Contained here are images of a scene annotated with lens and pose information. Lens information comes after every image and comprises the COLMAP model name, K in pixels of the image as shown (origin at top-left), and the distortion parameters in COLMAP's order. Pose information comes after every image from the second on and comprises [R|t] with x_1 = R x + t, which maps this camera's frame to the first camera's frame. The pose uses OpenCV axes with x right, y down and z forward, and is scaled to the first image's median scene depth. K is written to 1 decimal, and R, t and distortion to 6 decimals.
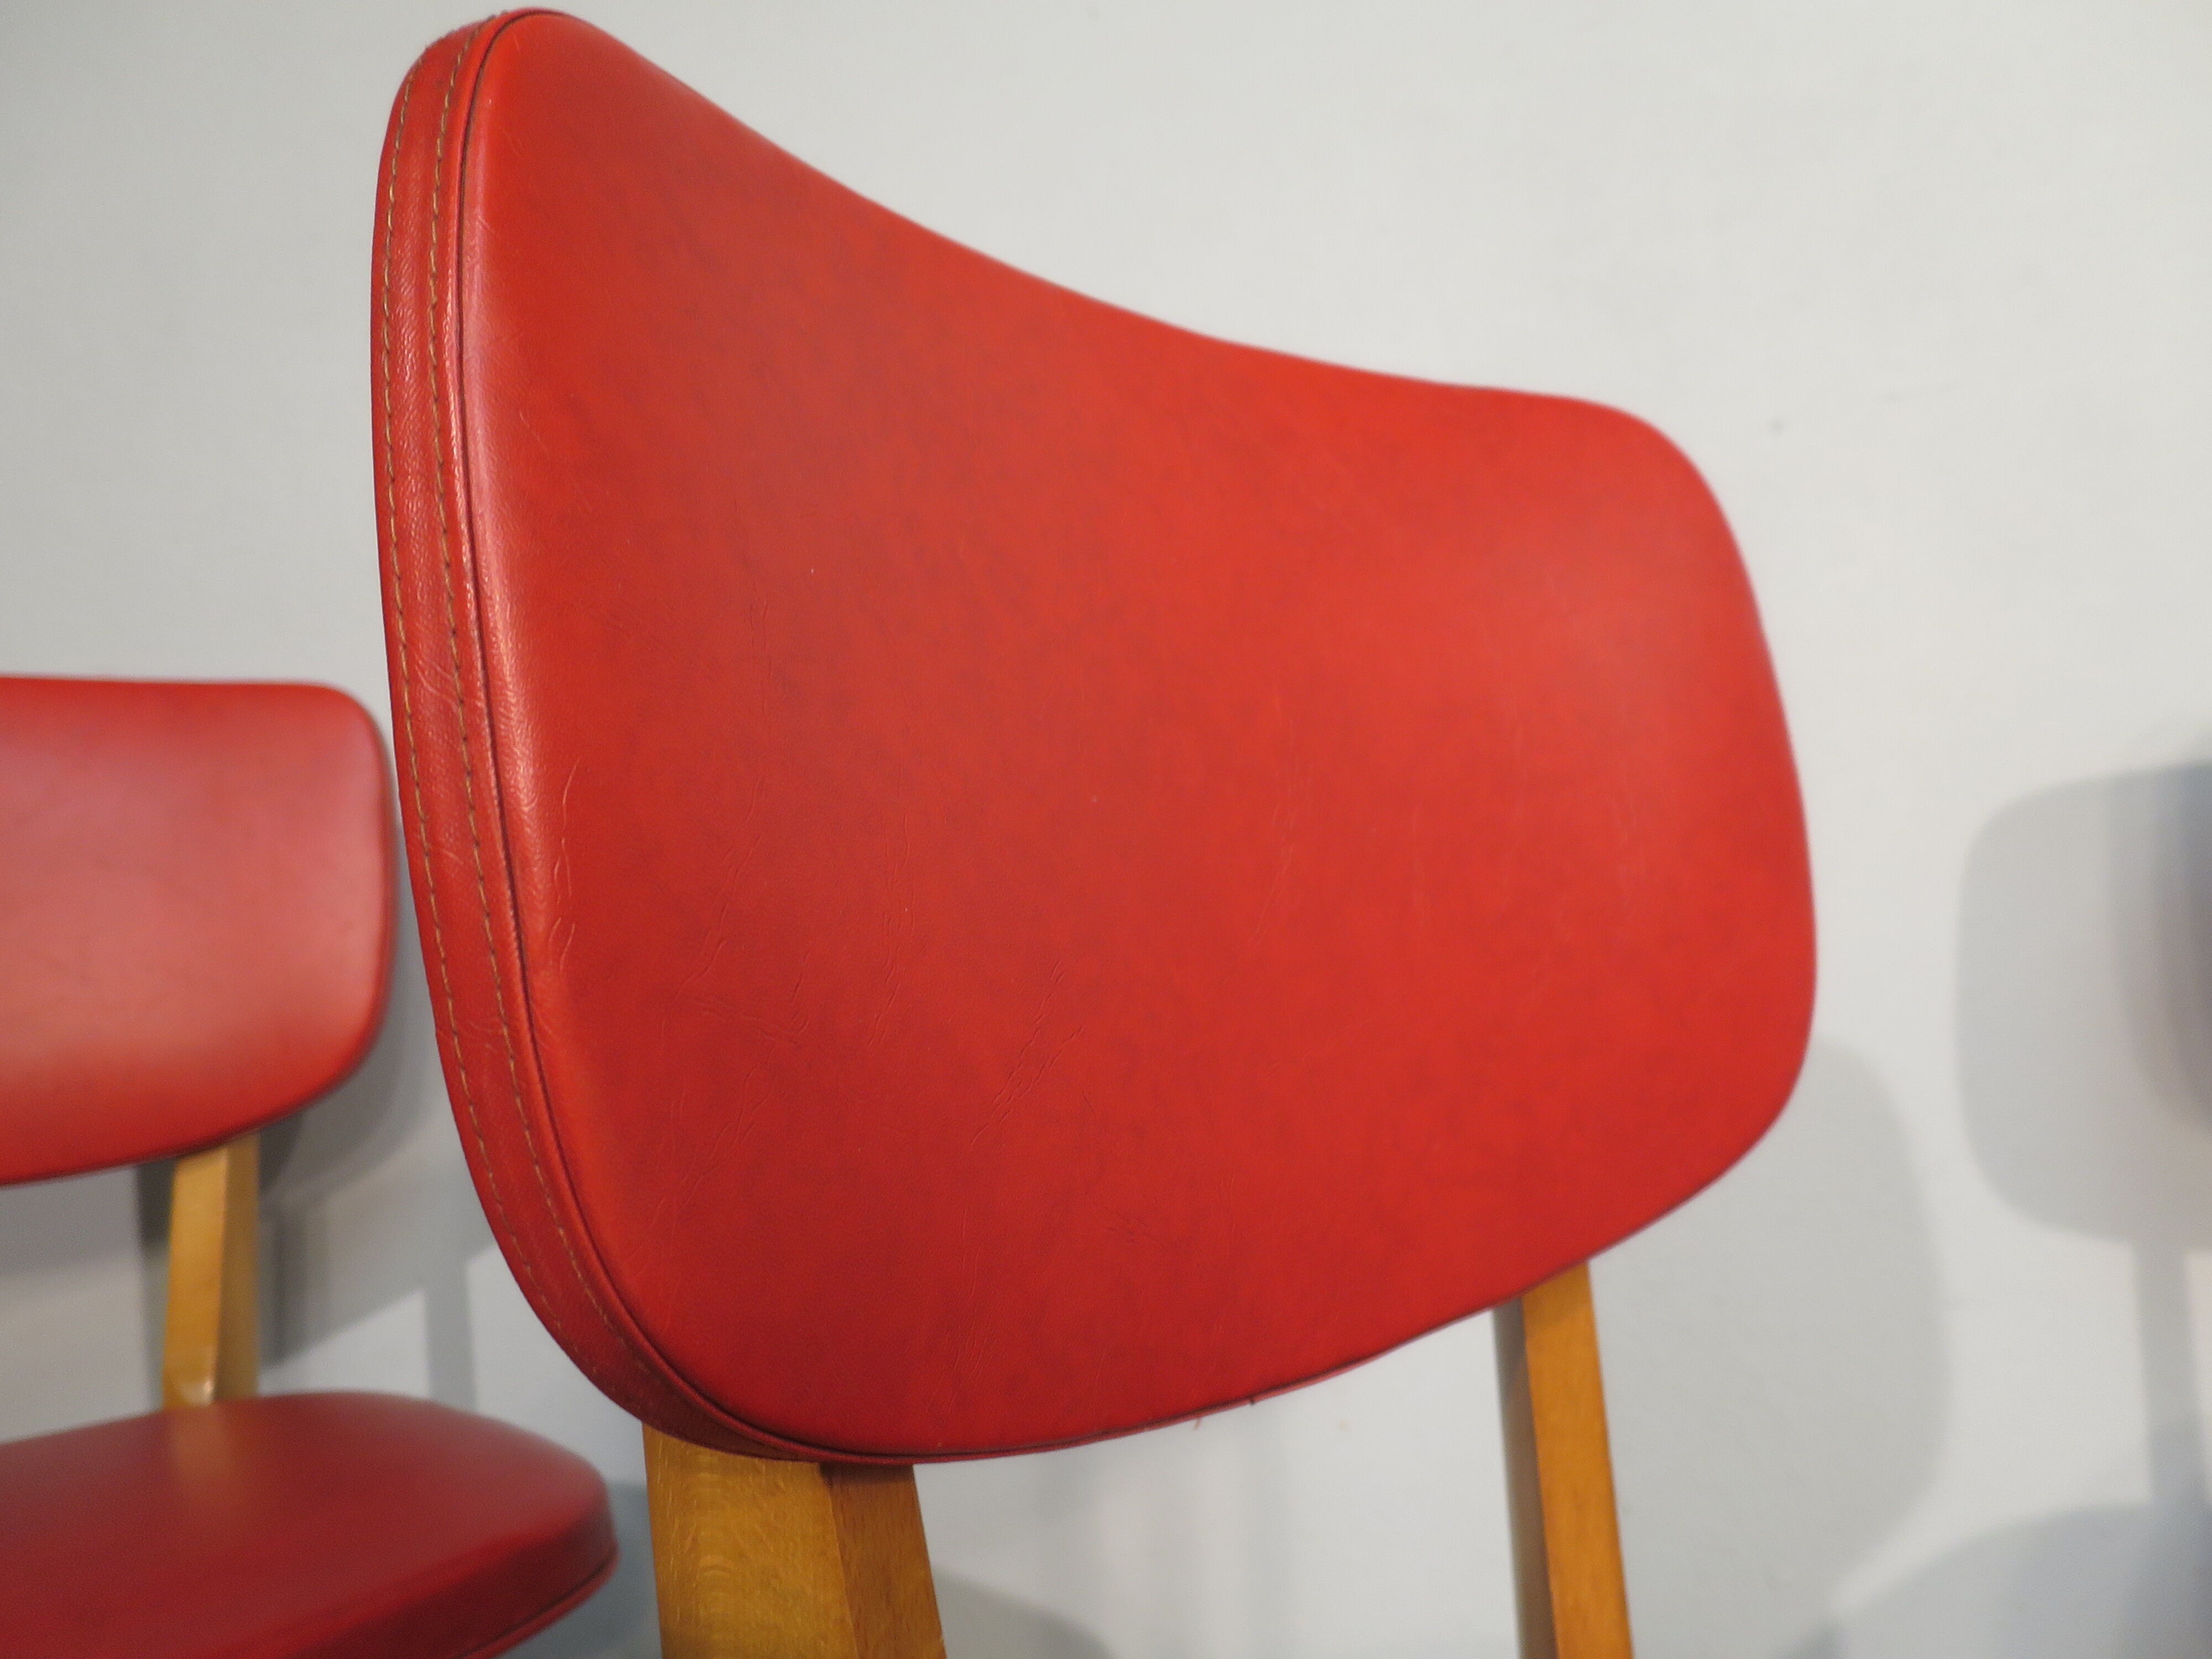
lens RADIAL K [[1567.1, 0, 1068.0], [0, 1567.1, 829.6], [0, 0, 1]] dist [-0.049661, 0.005991]
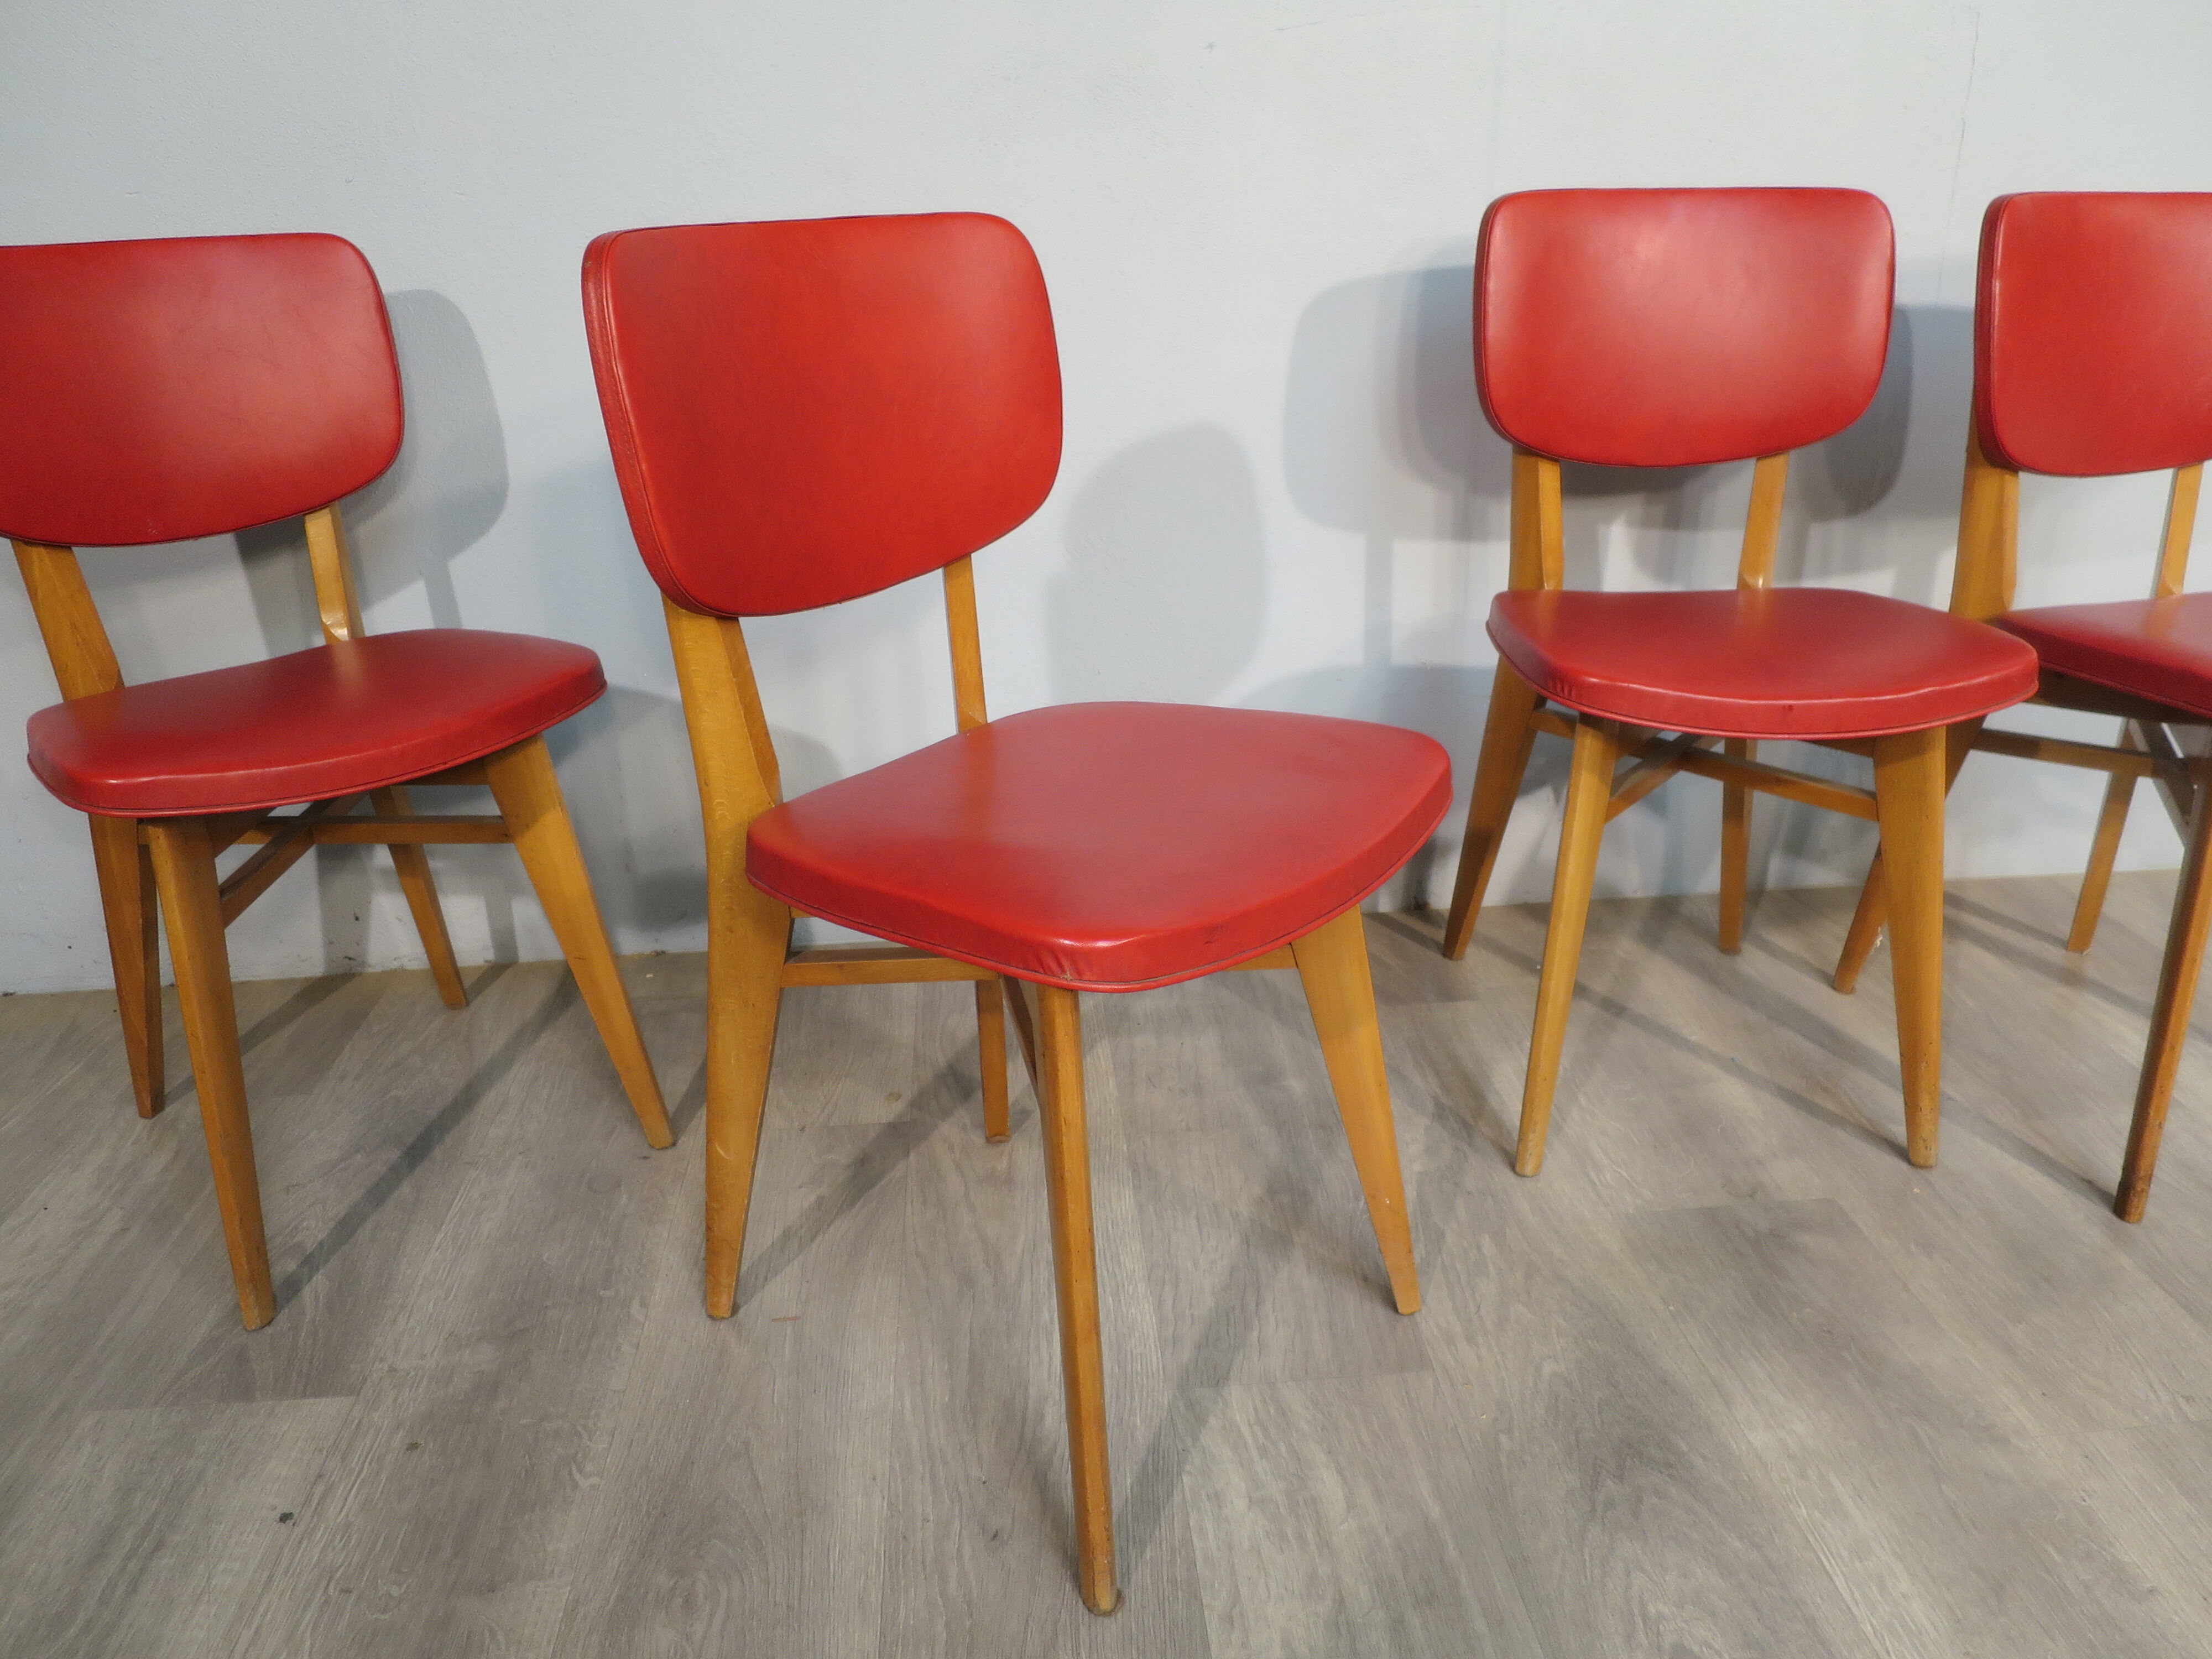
lens RADIAL K [[1567.1, 0, 1068.0], [0, 1567.1, 829.6], [0, 0, 1]] dist [-0.049661, 0.005991]
pose [[0.989210, -0.049146, 0.138015, 0.079579], [-0.017545, 0.895536, 0.444644, -0.463770], [-0.145450, -0.442267, 0.885011, -1.513186]]
